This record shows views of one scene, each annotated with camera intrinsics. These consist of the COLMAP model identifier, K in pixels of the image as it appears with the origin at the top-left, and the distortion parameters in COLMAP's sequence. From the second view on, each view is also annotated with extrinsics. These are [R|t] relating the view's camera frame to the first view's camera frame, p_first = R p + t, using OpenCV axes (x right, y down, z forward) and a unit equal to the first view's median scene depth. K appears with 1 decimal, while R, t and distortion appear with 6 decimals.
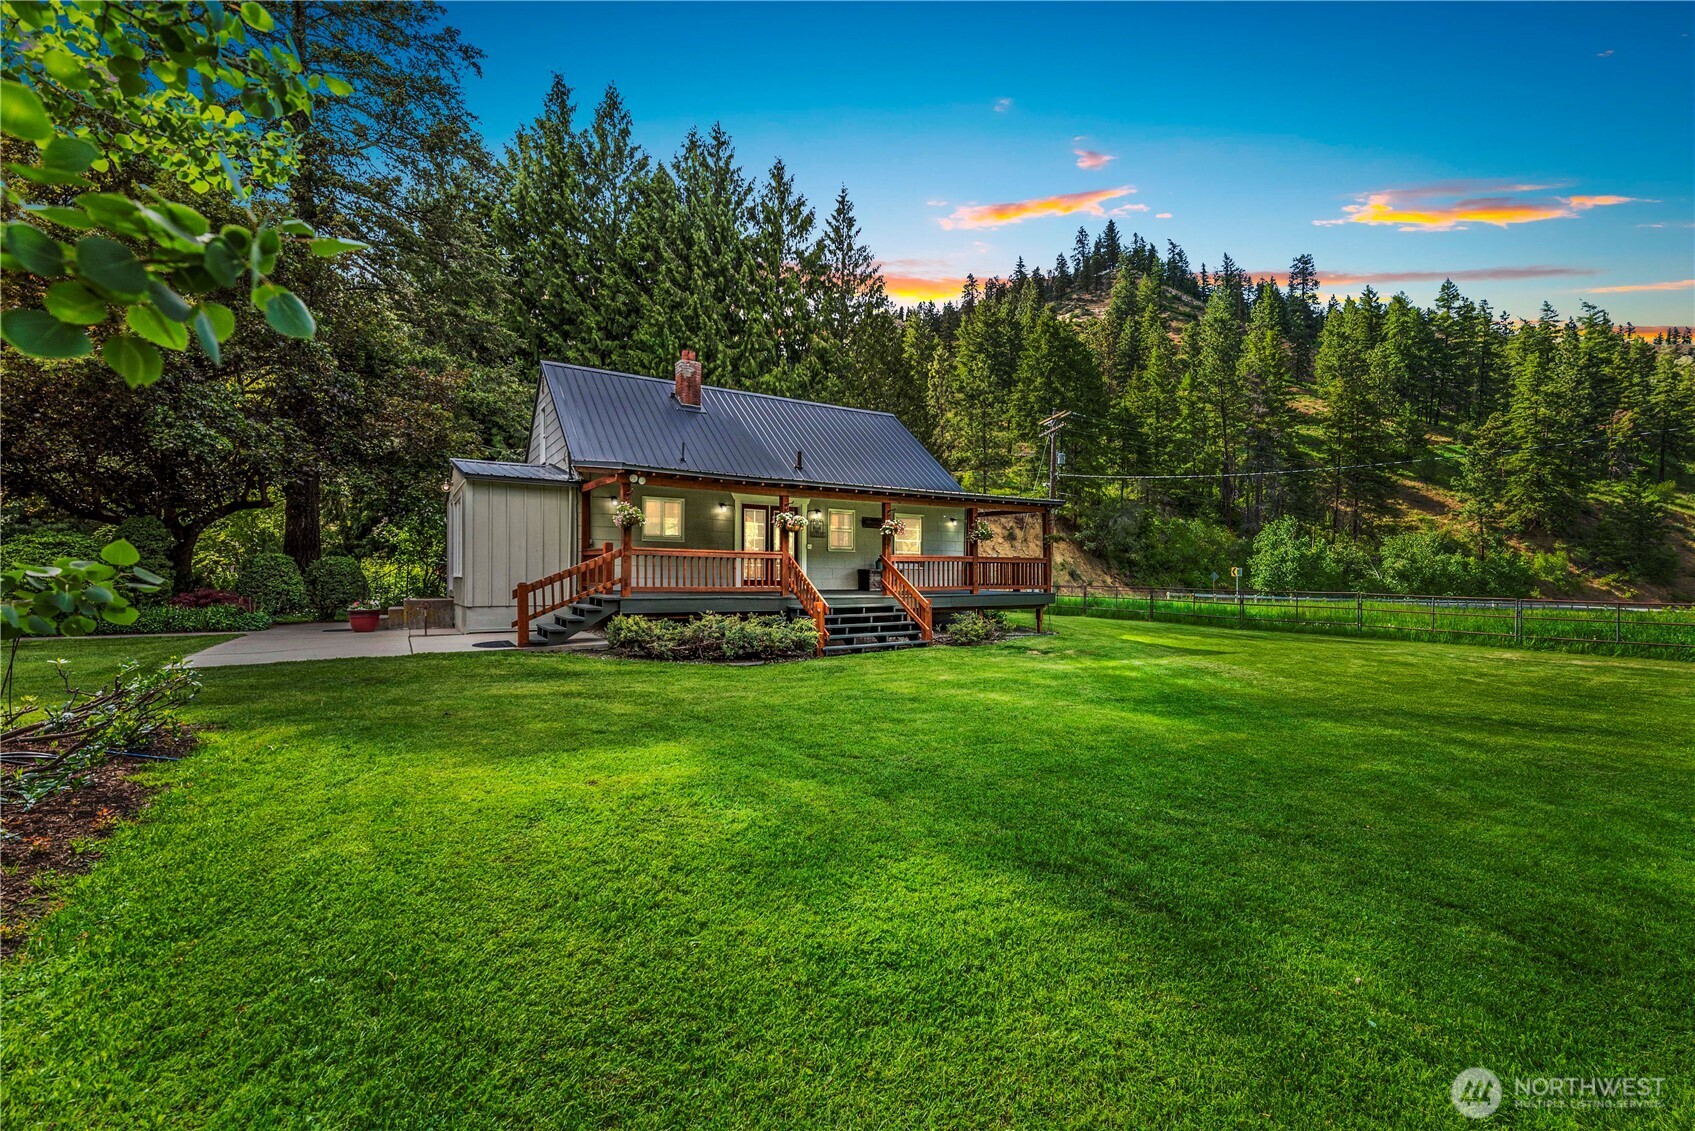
lens RADIAL K [[741.6, 0, 855.7], [0, 741.6, 566.6], [0, 0, 1]] dist [0.004321, -0.000900]
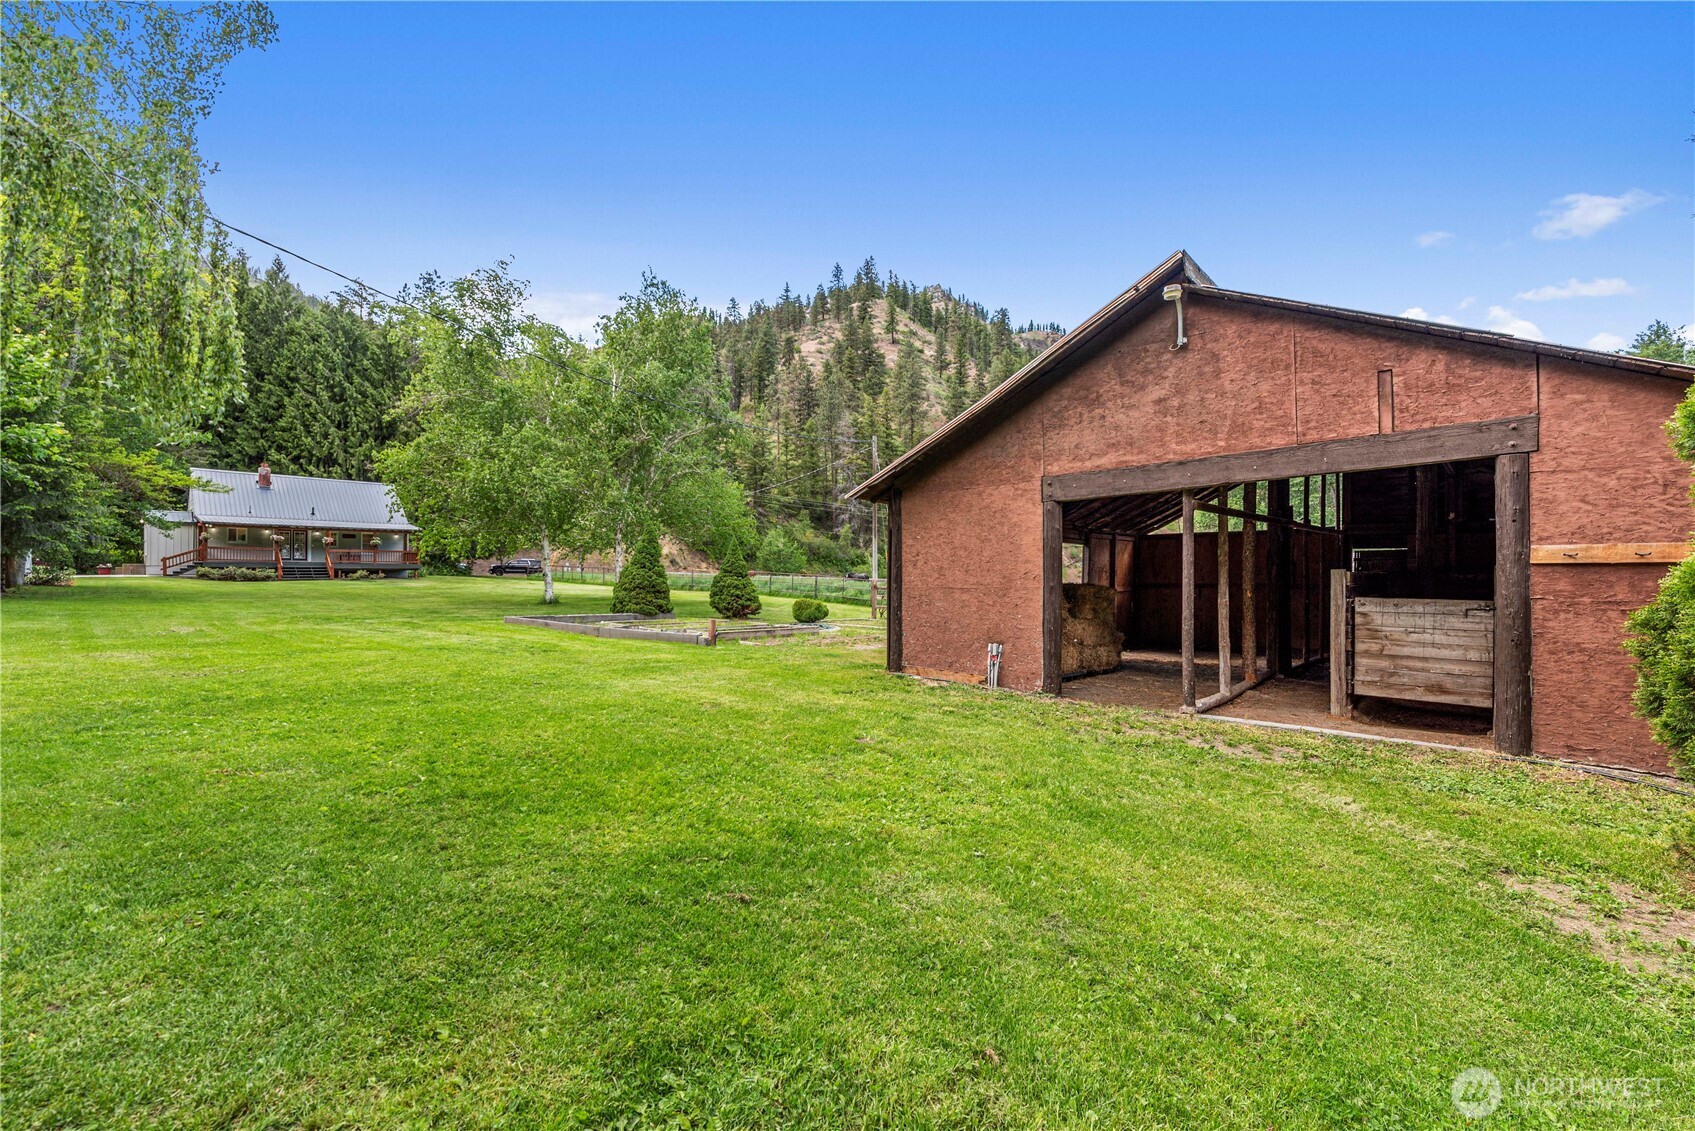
lens RADIAL K [[741.6, 0, 838.8], [0, 741.6, 570.8], [0, 0, 1]] dist [0.004321, -0.000900]
pose [[0.979151, 0.004008, 0.203094, 0.628921], [-0.006279, 0.999925, 0.010537, 0.013665], [-0.203037, -0.011593, 0.979102, -0.976245]]
